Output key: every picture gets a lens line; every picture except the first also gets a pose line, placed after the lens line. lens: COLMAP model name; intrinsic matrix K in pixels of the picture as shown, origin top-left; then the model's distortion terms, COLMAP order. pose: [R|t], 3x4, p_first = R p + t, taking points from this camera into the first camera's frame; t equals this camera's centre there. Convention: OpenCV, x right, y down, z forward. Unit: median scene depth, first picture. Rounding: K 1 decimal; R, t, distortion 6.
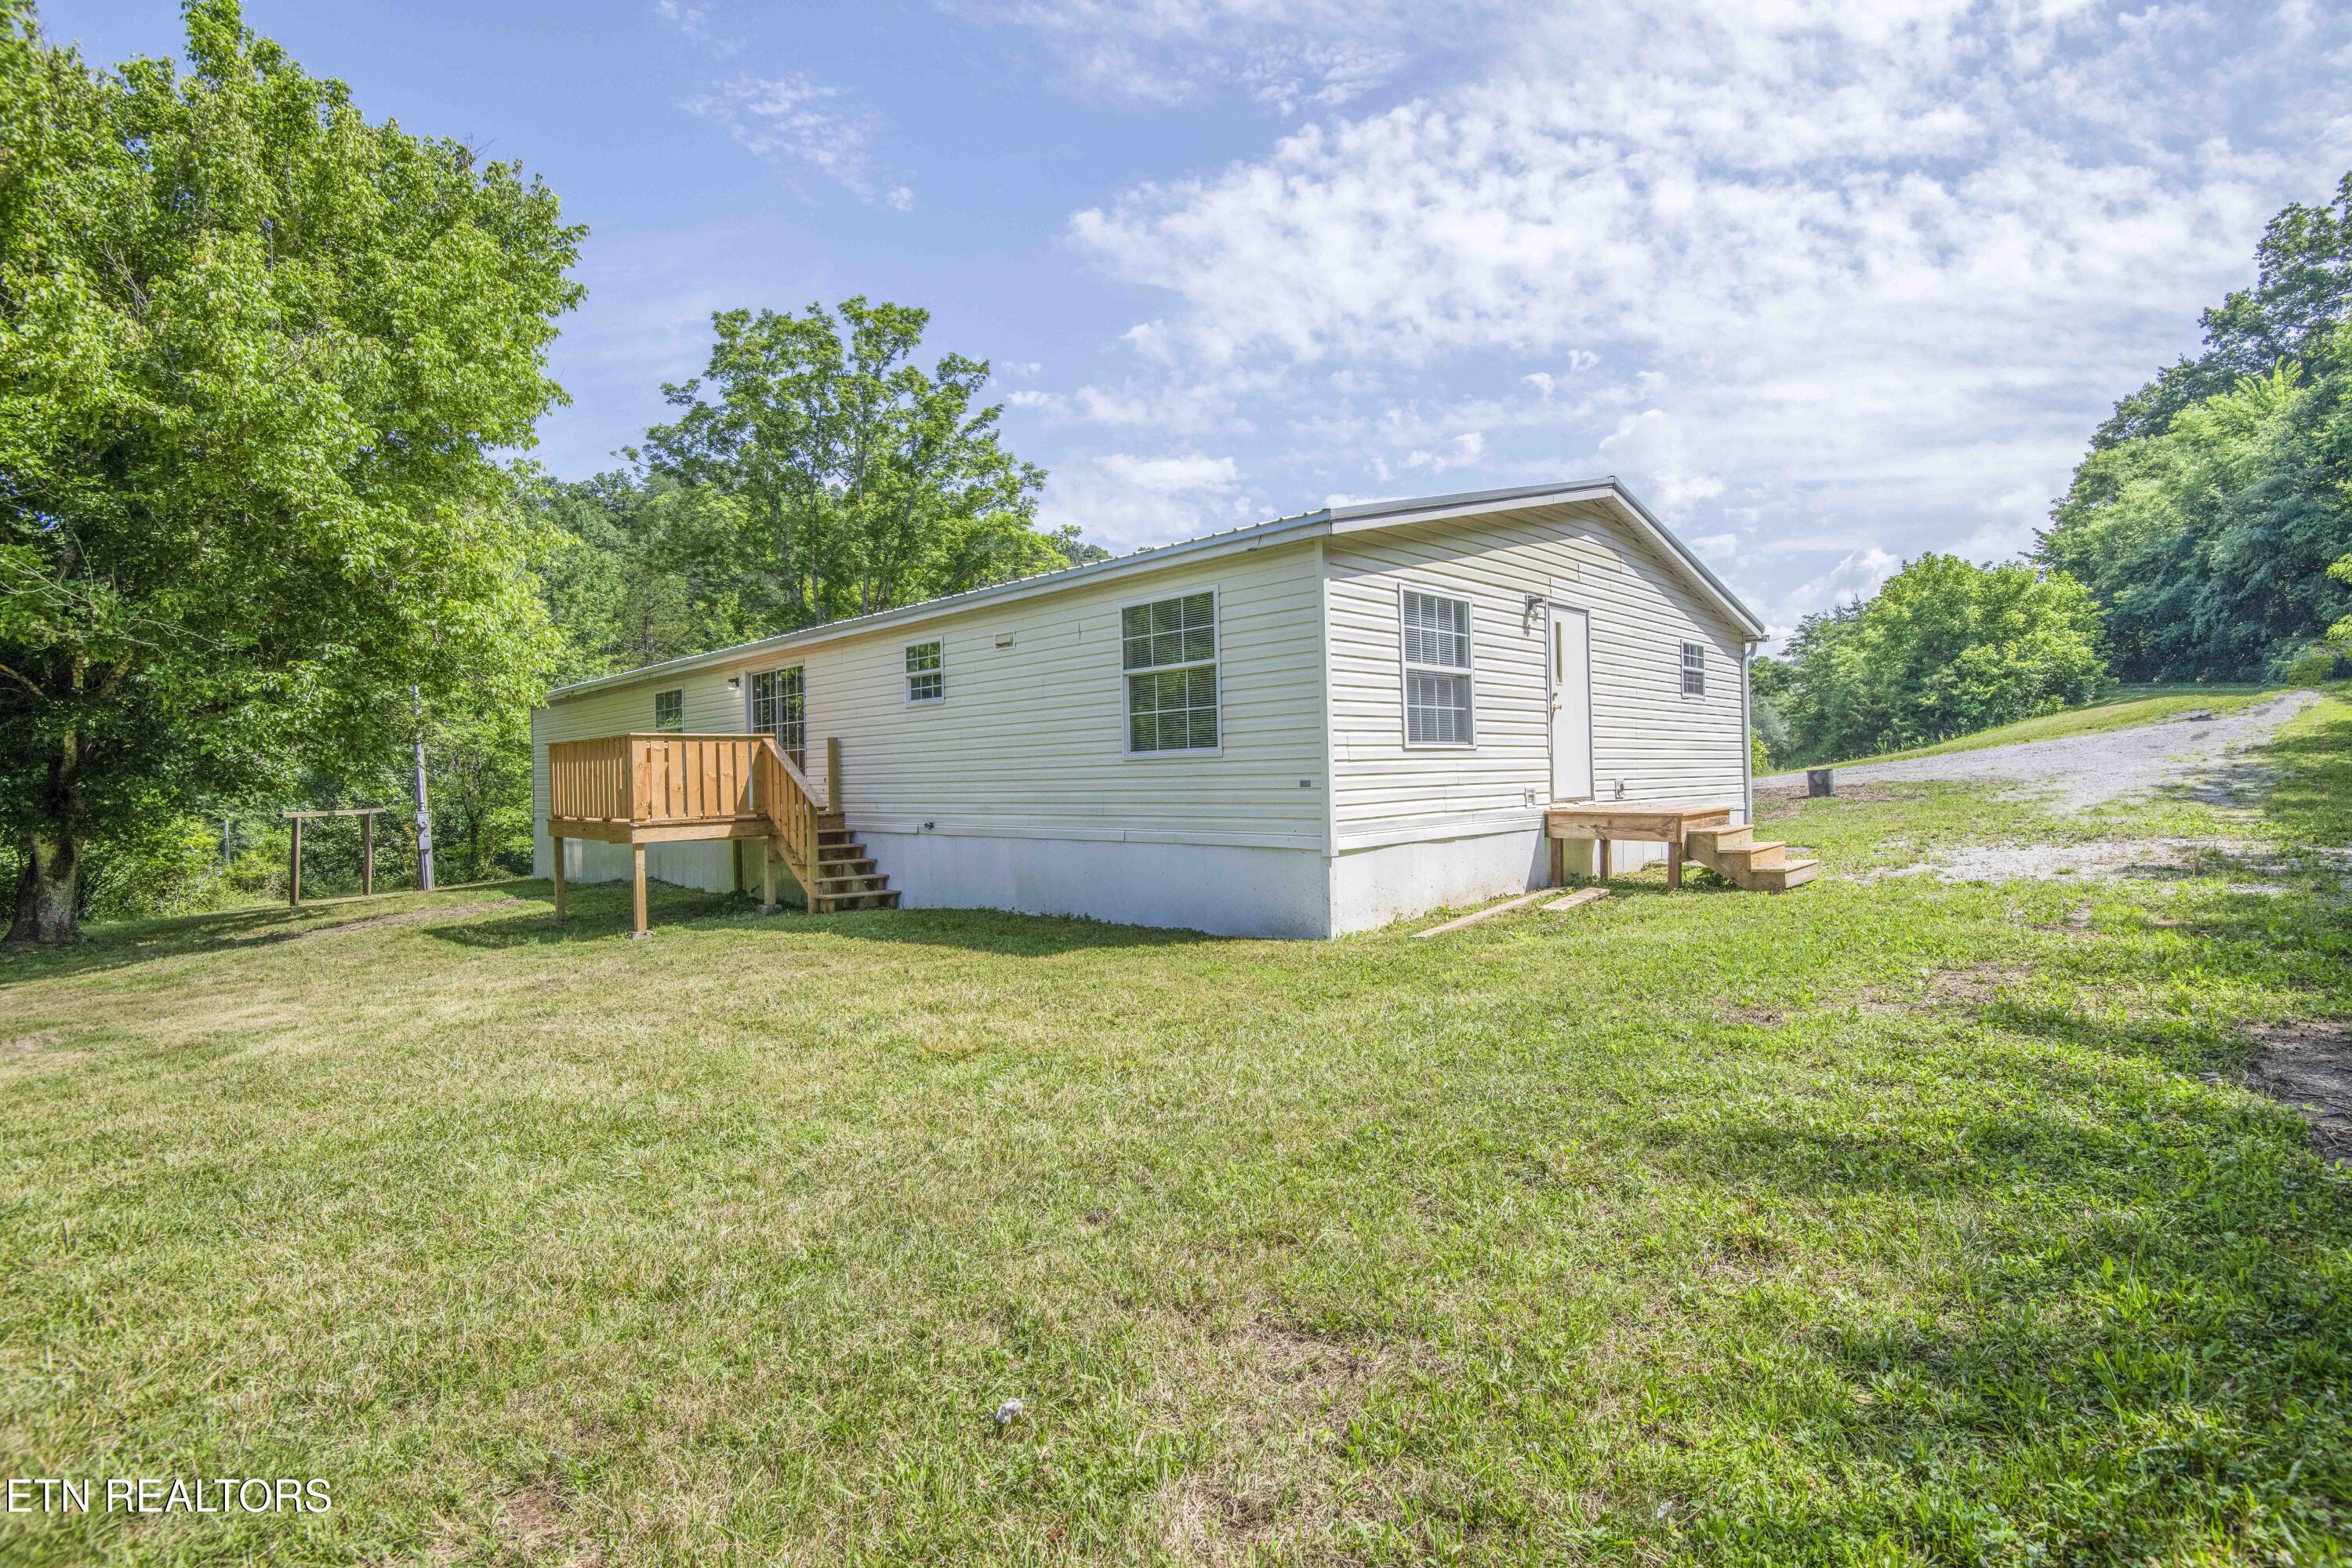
lens RADIAL K [[1086.6, 0, 1200.5], [0, 1086.6, 781.1], [0, 0, 1]] dist [-0.027193, -0.009154]
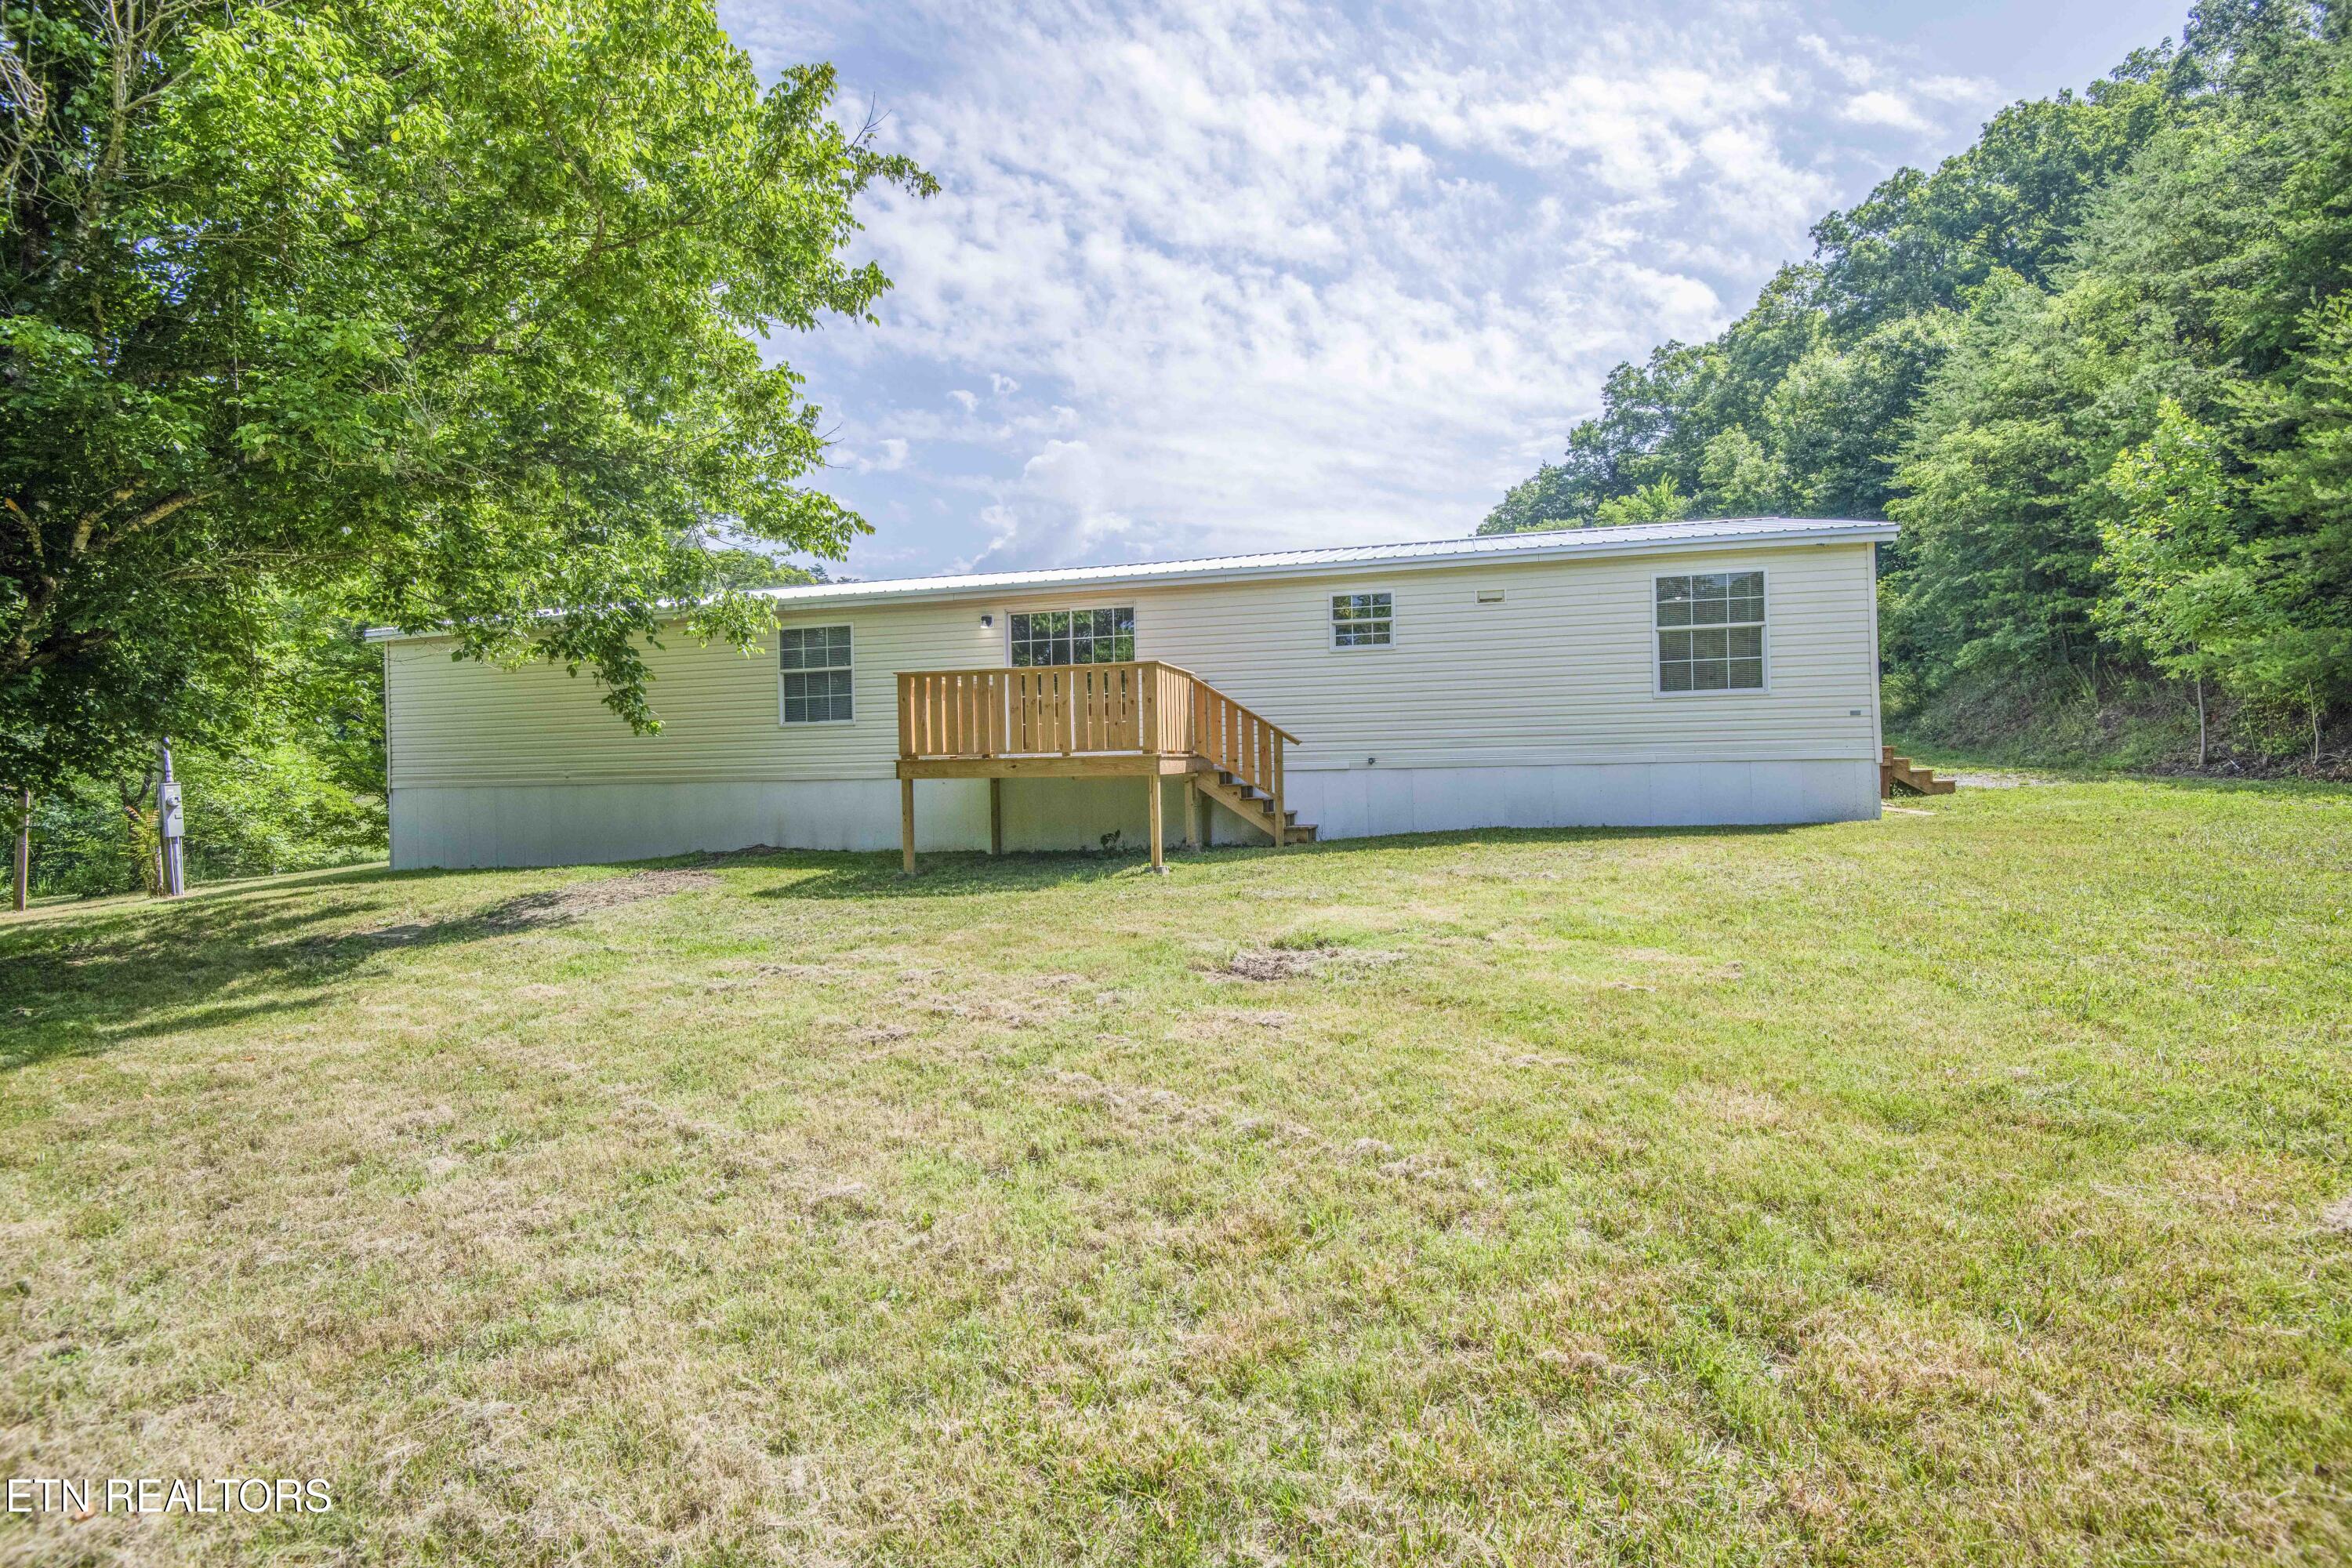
lens RADIAL K [[1086.6, 0, 1178.7], [0, 1086.6, 792.8], [0, 0, 1]] dist [-0.027193, -0.009154]
pose [[0.871574, -0.005241, 0.490236, -0.376647], [0.003941, 0.999985, 0.003684, 0.027110], [-0.490248, -0.001279, 0.871582, 0.055135]]
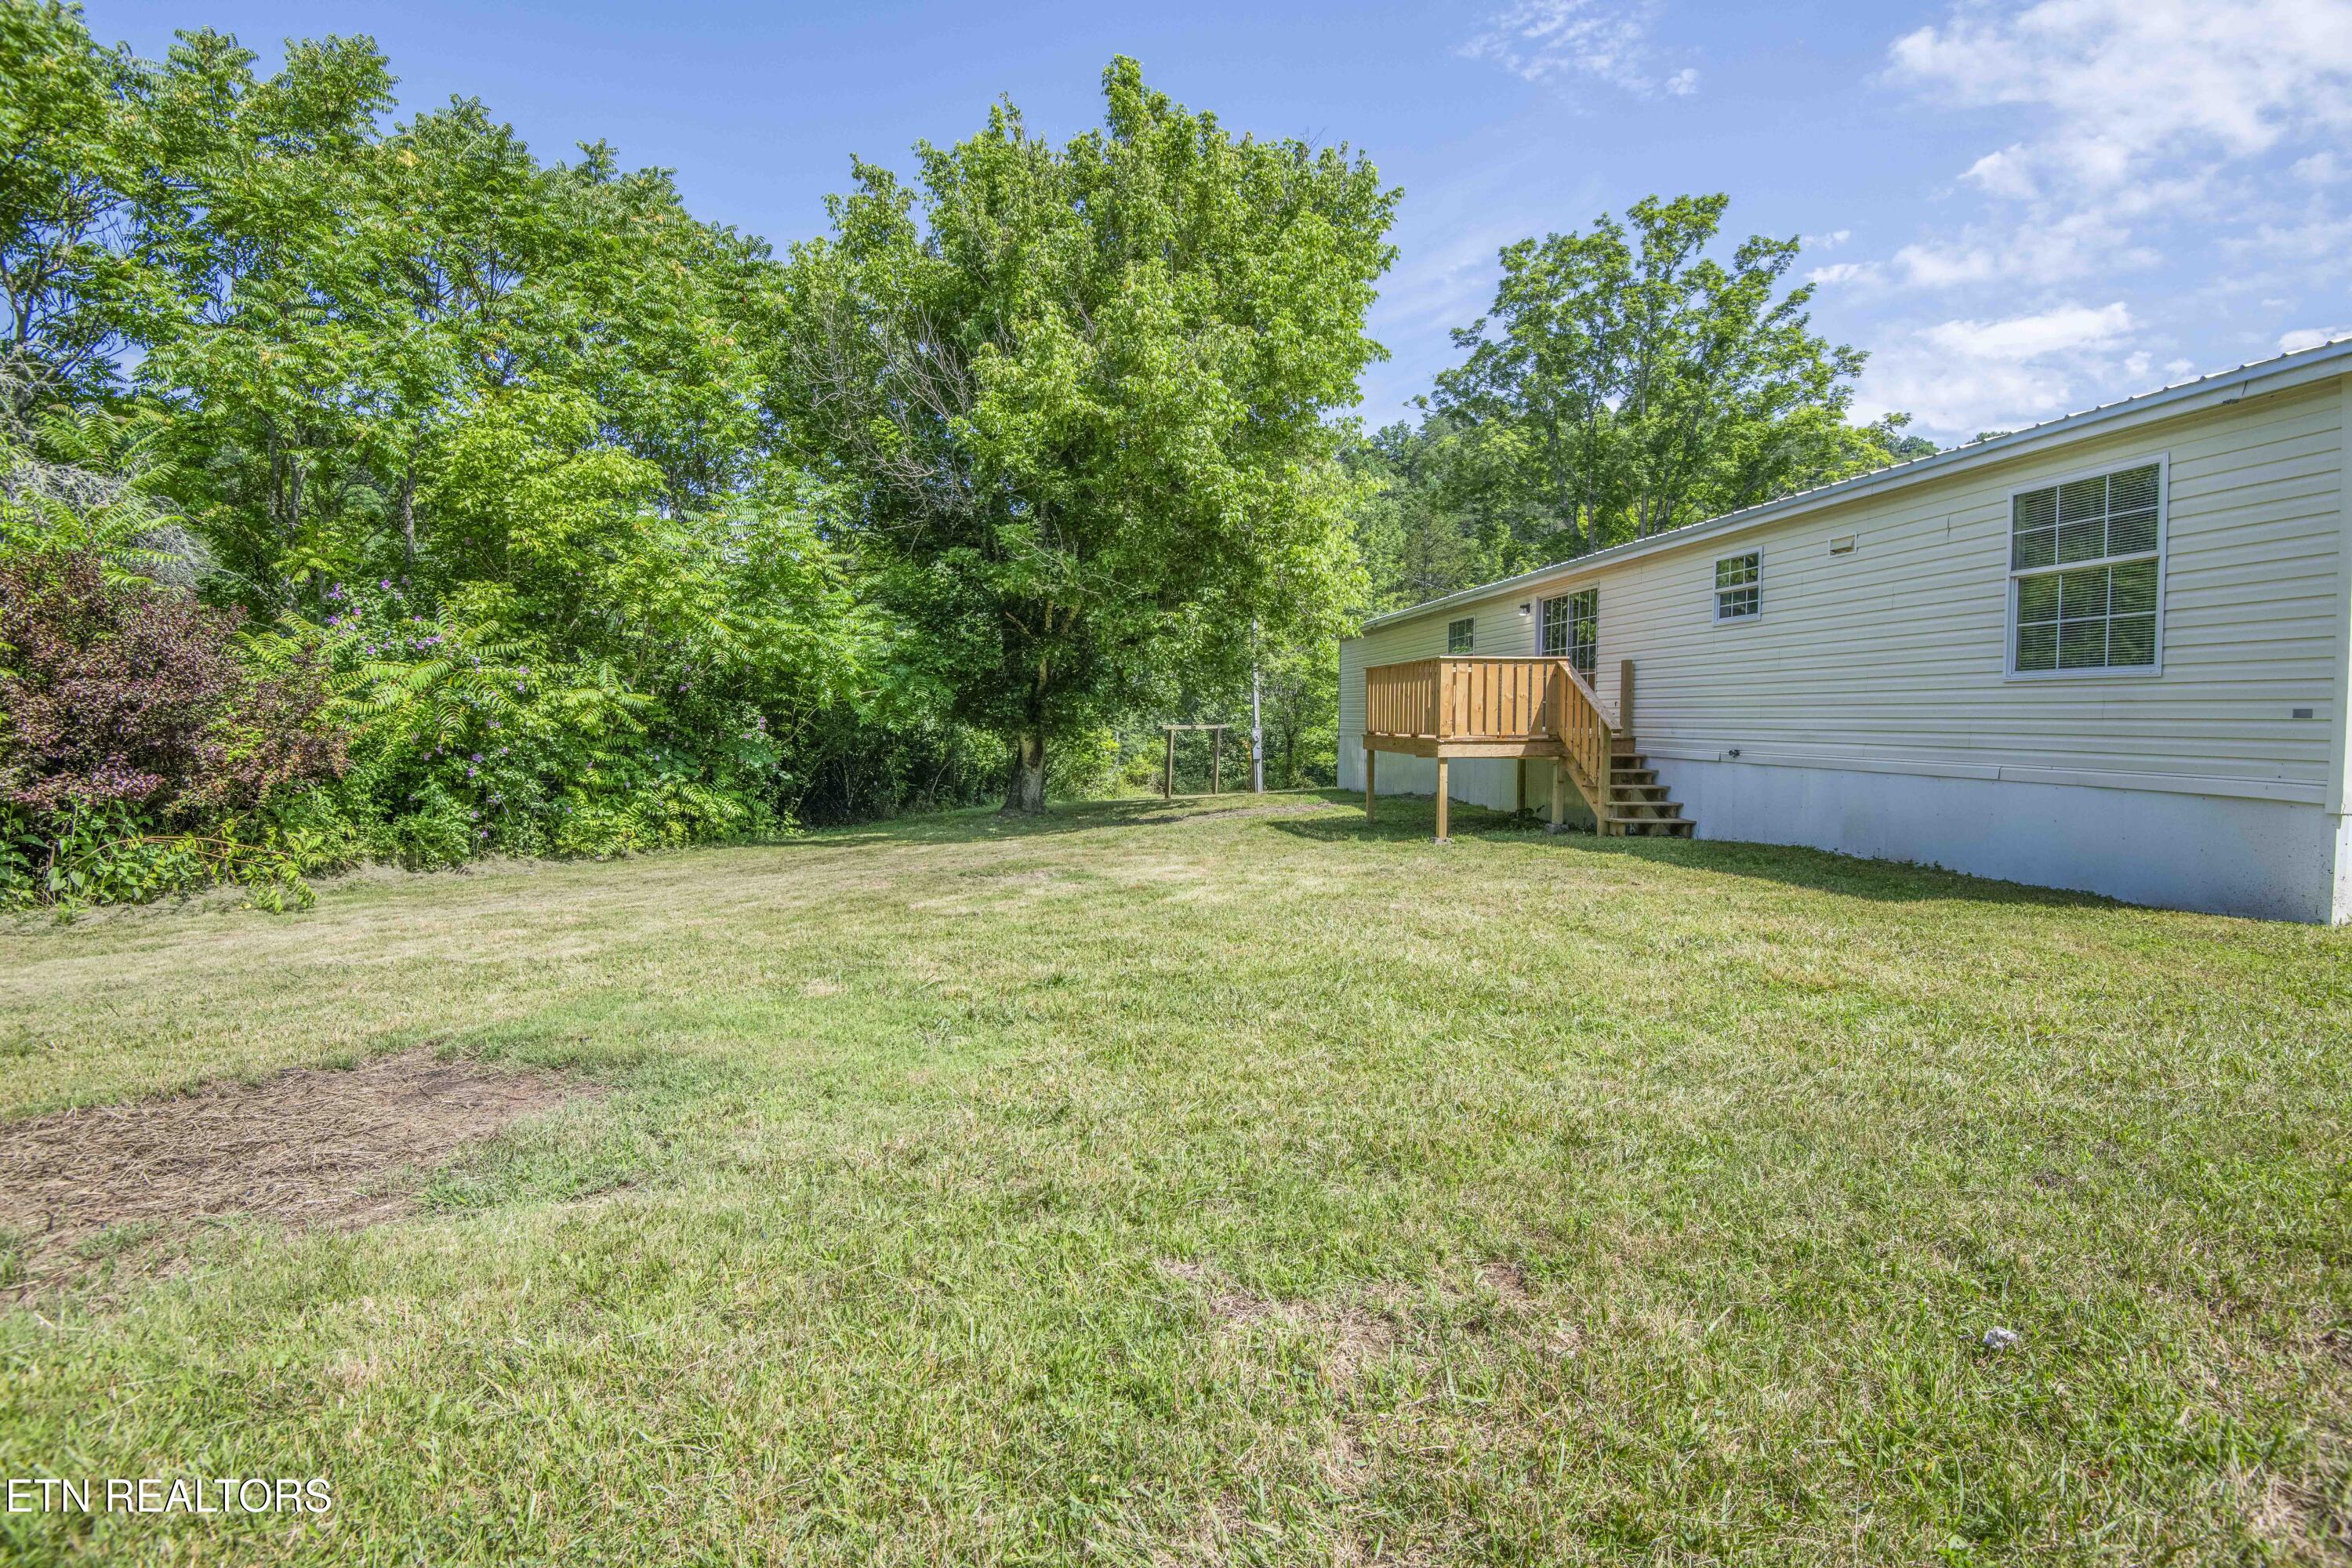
lens RADIAL K [[1086.6, 0, 1191.8], [0, 1086.6, 787.6], [0, 0, 1]] dist [-0.027193, -0.009154]
pose [[0.781204, 0.063280, -0.621060, -0.014294], [-0.020831, 0.996938, 0.075376, 0.004152], [0.623928, -0.045947, 0.780130, -0.006365]]
